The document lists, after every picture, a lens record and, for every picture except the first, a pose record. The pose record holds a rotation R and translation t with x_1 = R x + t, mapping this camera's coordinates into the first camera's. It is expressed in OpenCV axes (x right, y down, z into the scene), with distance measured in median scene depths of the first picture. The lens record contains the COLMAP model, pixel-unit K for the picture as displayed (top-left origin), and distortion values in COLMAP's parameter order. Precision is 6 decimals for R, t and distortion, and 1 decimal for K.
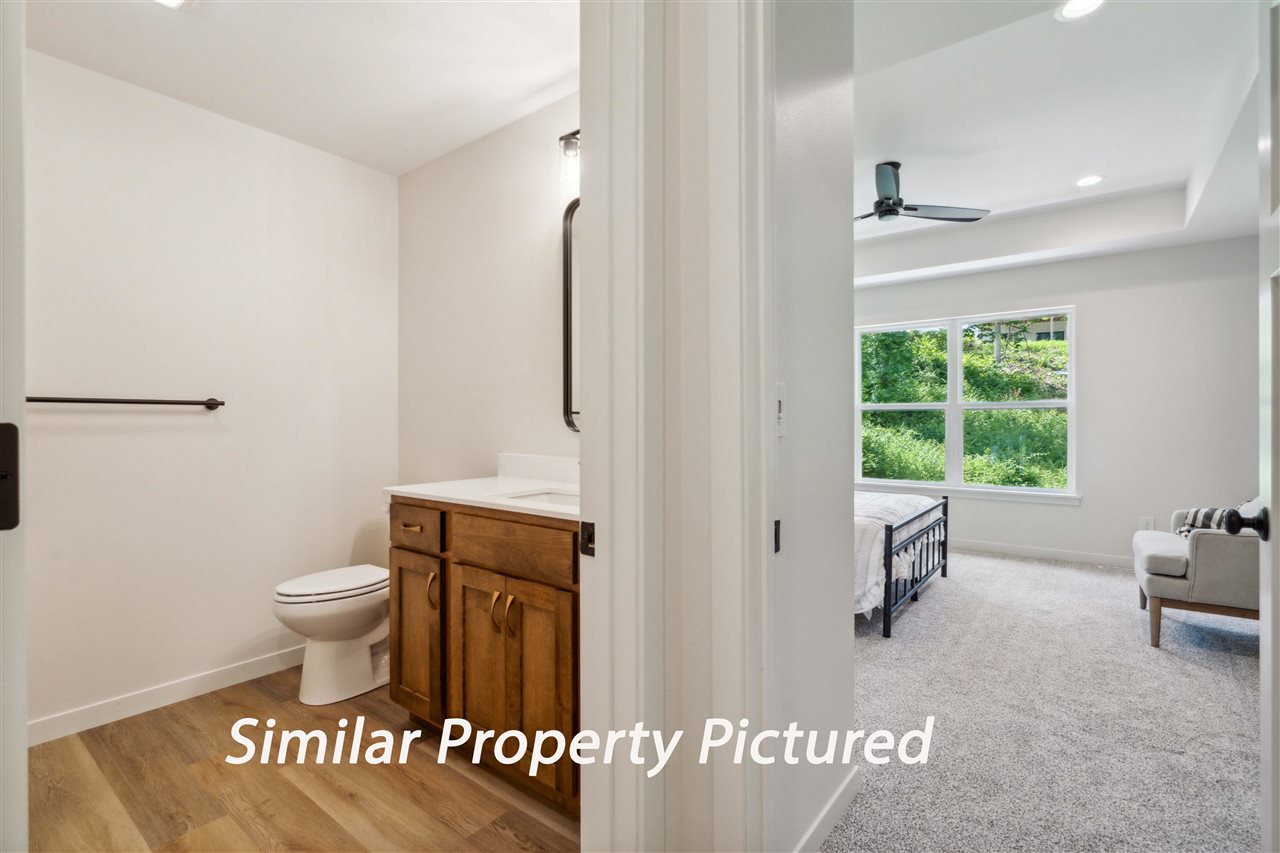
lens RADIAL K [[585.8, 0, 640.1], [0, 585.8, 429.5], [0, 0, 1]] dist [-0.002574, -0.000221]
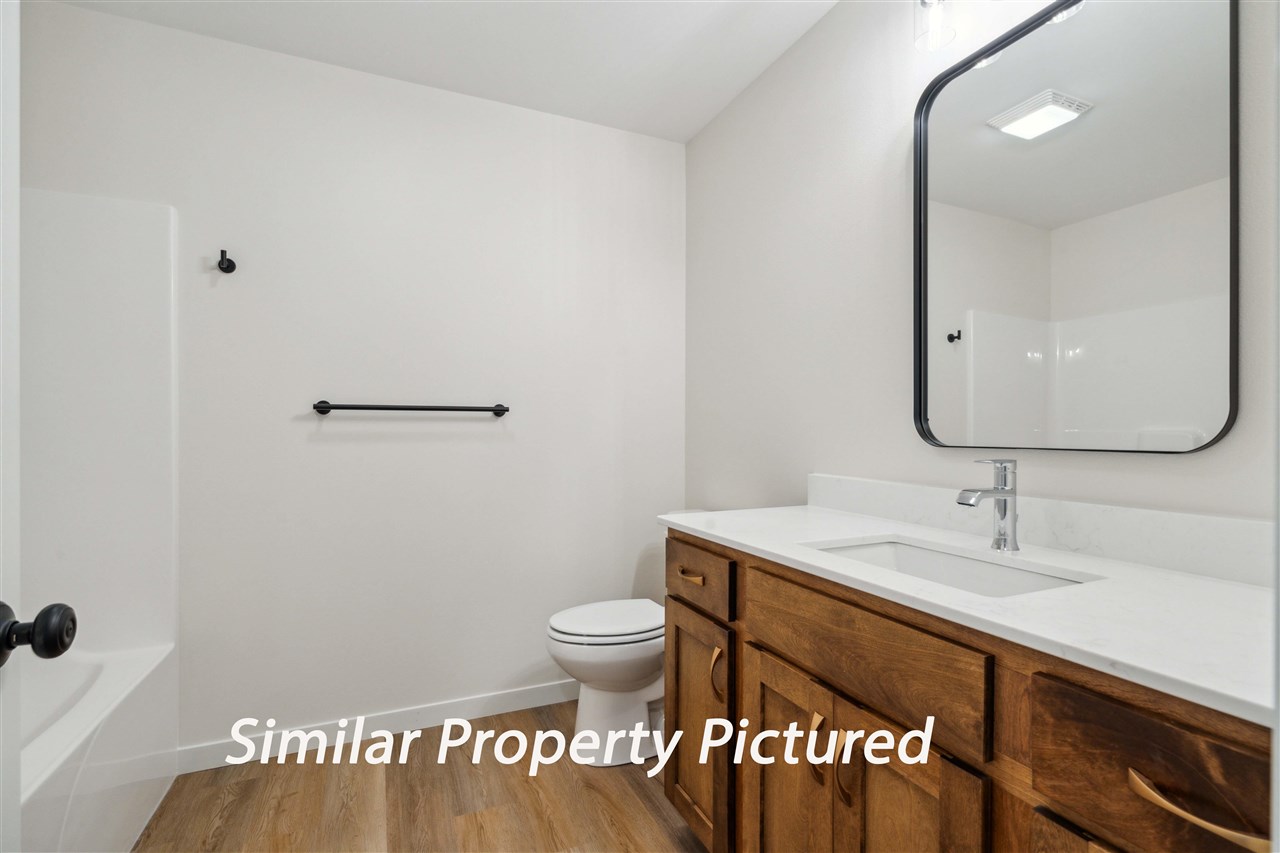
lens RADIAL K [[585.8, 0, 640.1], [0, 585.8, 429.5], [0, 0, 1]] dist [-0.002574, -0.000221]
pose [[0.883997, 0.002434, -0.467487, -0.113781], [-0.008774, 0.999897, -0.011387, -0.004820], [0.467411, 0.014168, 0.883927, 0.343681]]
